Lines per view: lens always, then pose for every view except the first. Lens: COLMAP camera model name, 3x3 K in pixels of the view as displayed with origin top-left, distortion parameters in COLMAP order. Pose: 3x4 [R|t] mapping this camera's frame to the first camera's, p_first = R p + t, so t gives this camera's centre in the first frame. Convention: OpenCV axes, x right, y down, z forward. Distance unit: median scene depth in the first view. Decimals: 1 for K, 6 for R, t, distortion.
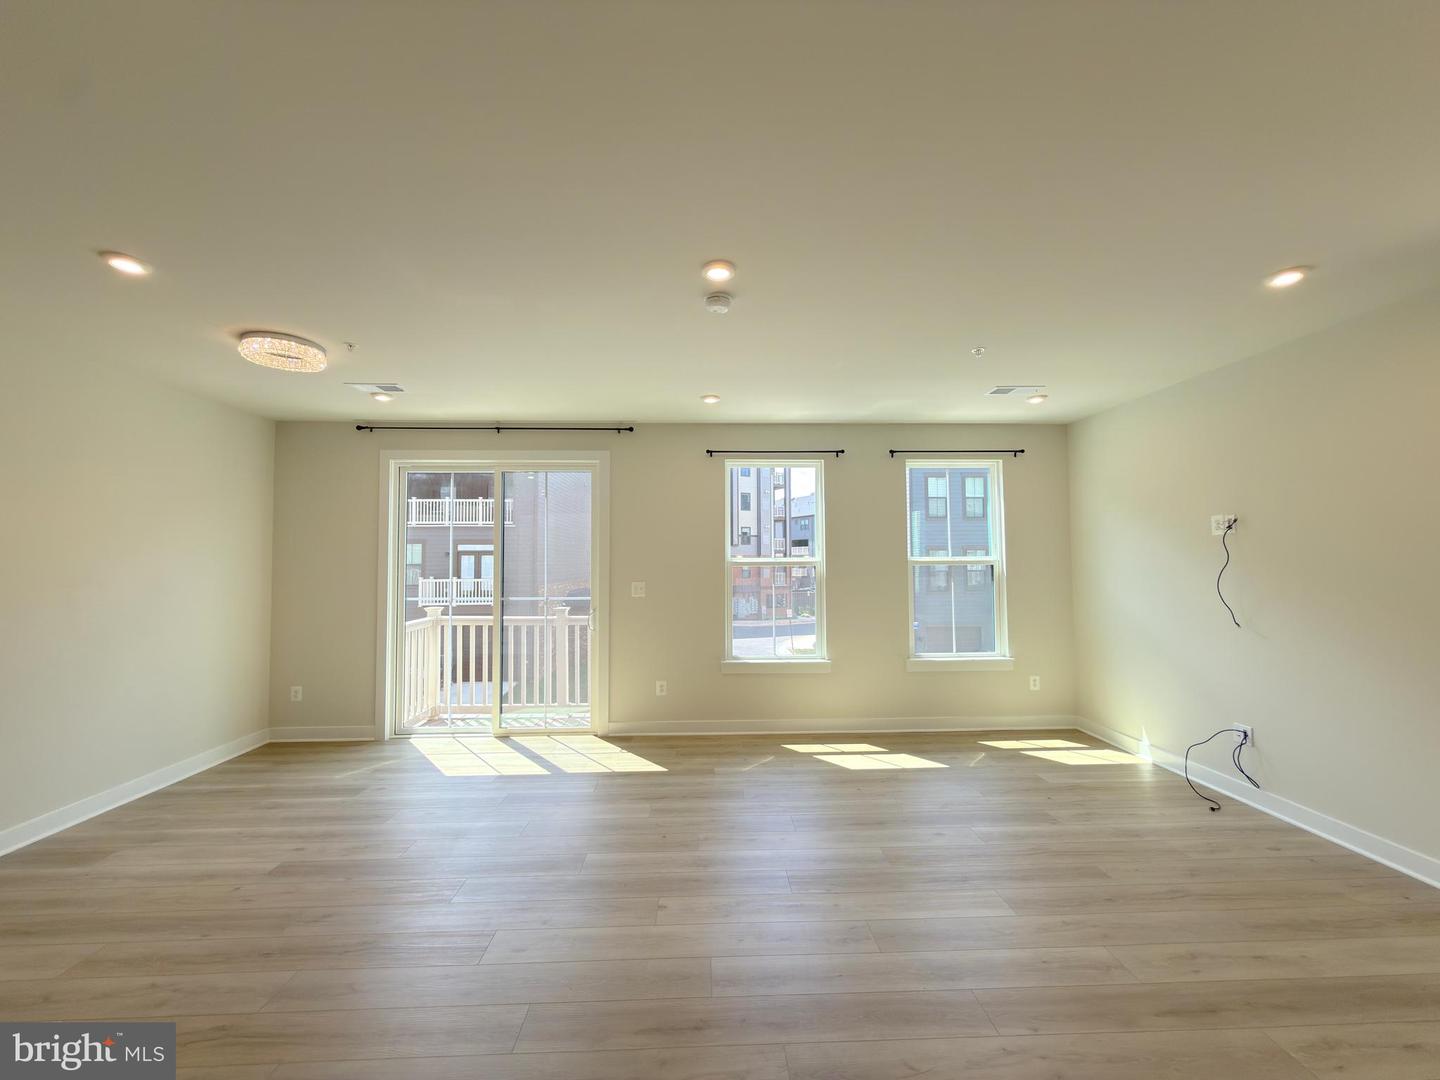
lens RADIAL K [[574.5, 0, 721.2], [0, 574.5, 537.6], [0, 0, 1]] dist [0.002043, 0.000318]
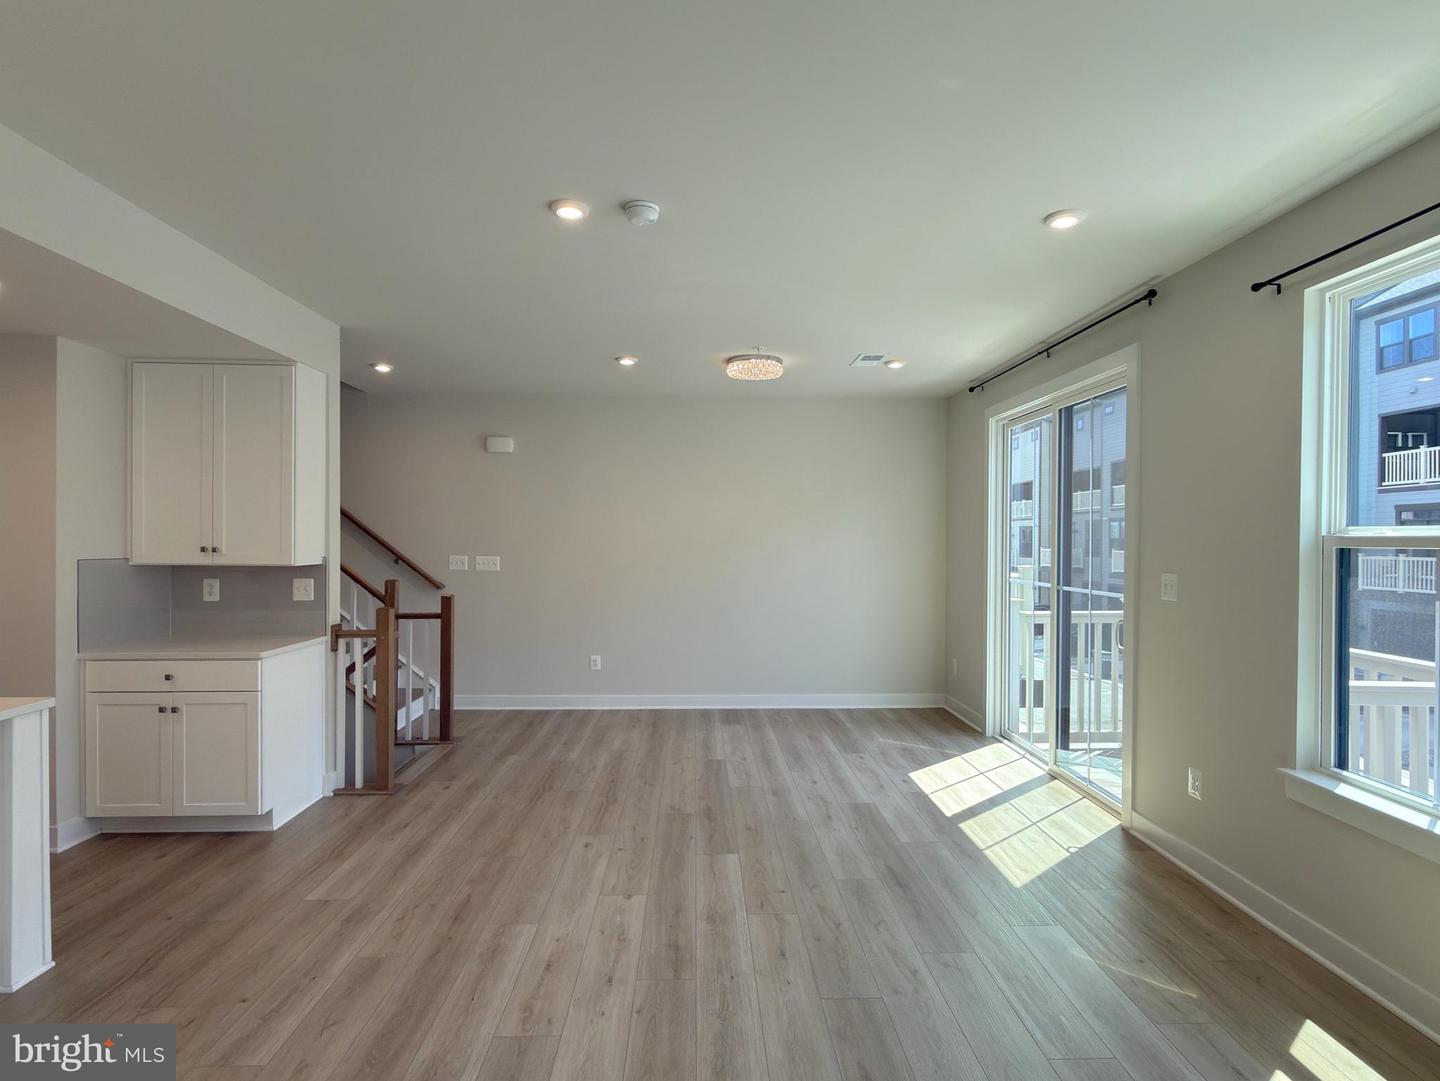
lens RADIAL K [[761.1, 0, 721.9], [0, 761.1, 540.8], [0, 0, 1]] dist [0.002059, -0.000550]
pose [[-0.015543, 0.006928, -0.999855, 0.620199], [0.037511, 0.999276, 0.006341, 0.028379], [0.999175, -0.037407, -0.015792, 0.645491]]
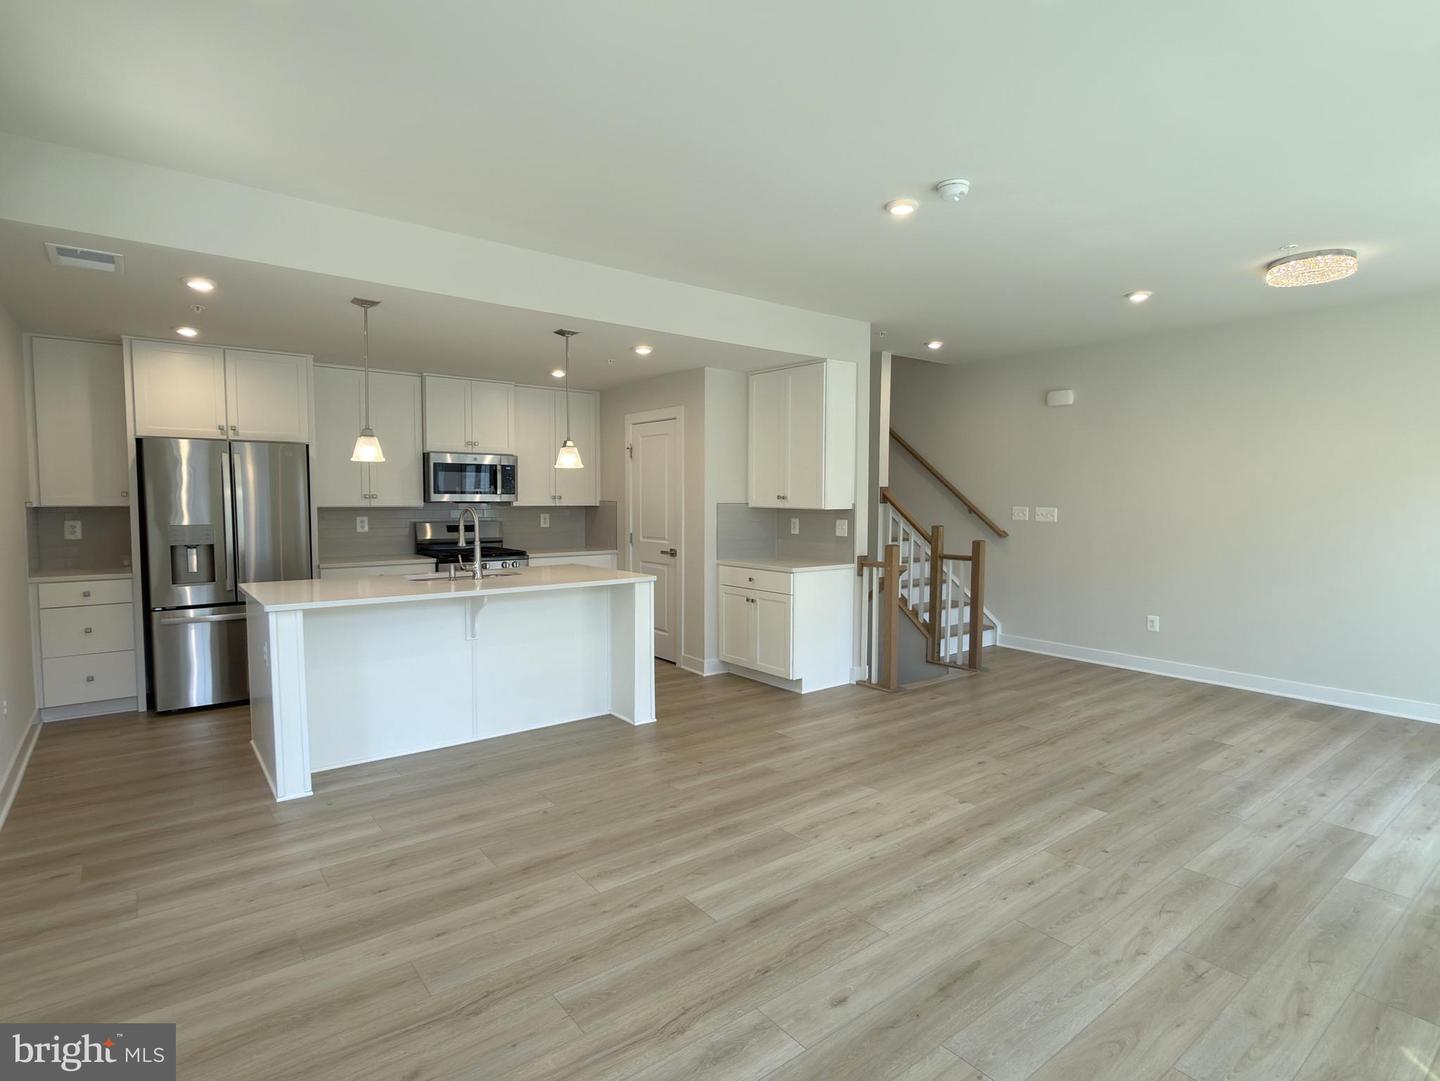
lens RADIAL K [[761.1, 0, 707.7], [0, 761.1, 536.0], [0, 0, 1]] dist [0.002059, -0.000550]
pose [[-0.825969, 0.033881, -0.562696, 0.581982], [0.025023, 0.999412, 0.023447, 0.053426], [0.563159, 0.005287, -0.826331, 1.030010]]
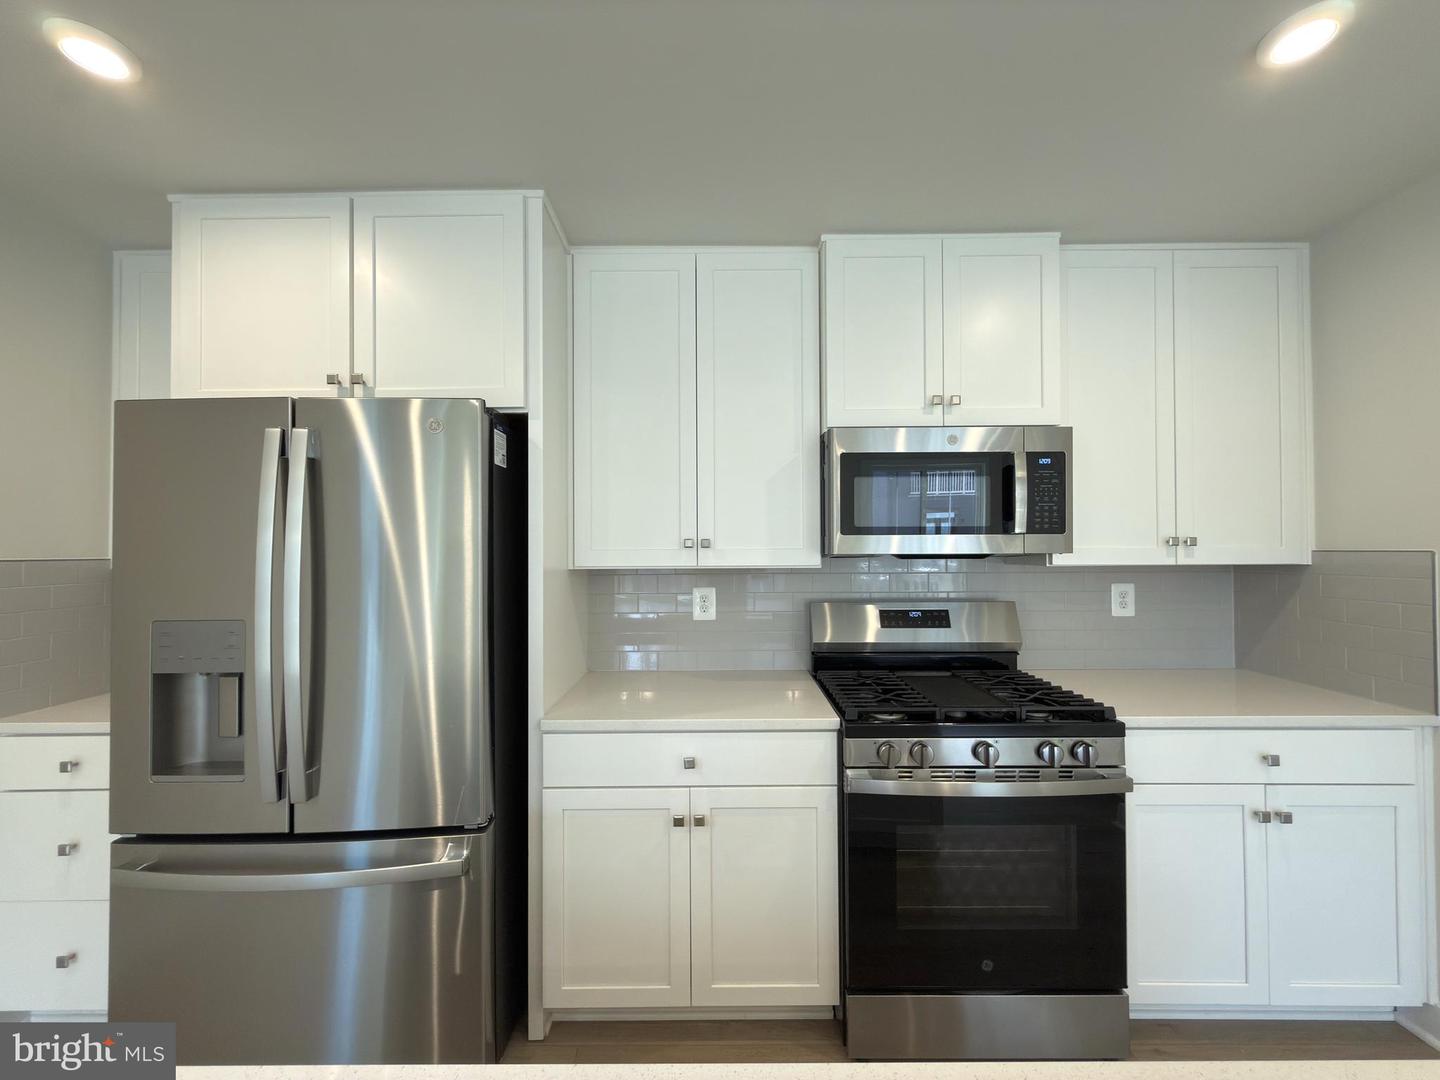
lens RADIAL K [[574.5, 0, 731.8], [0, 574.5, 543.0], [0, 0, 1]] dist [0.002043, 0.000318]
pose [[-0.999222, 0.013652, 0.037010, 0.277538], [0.011678, 0.998525, -0.053014, 0.023359], [-0.037680, -0.052541, -0.997908, 0.021685]]
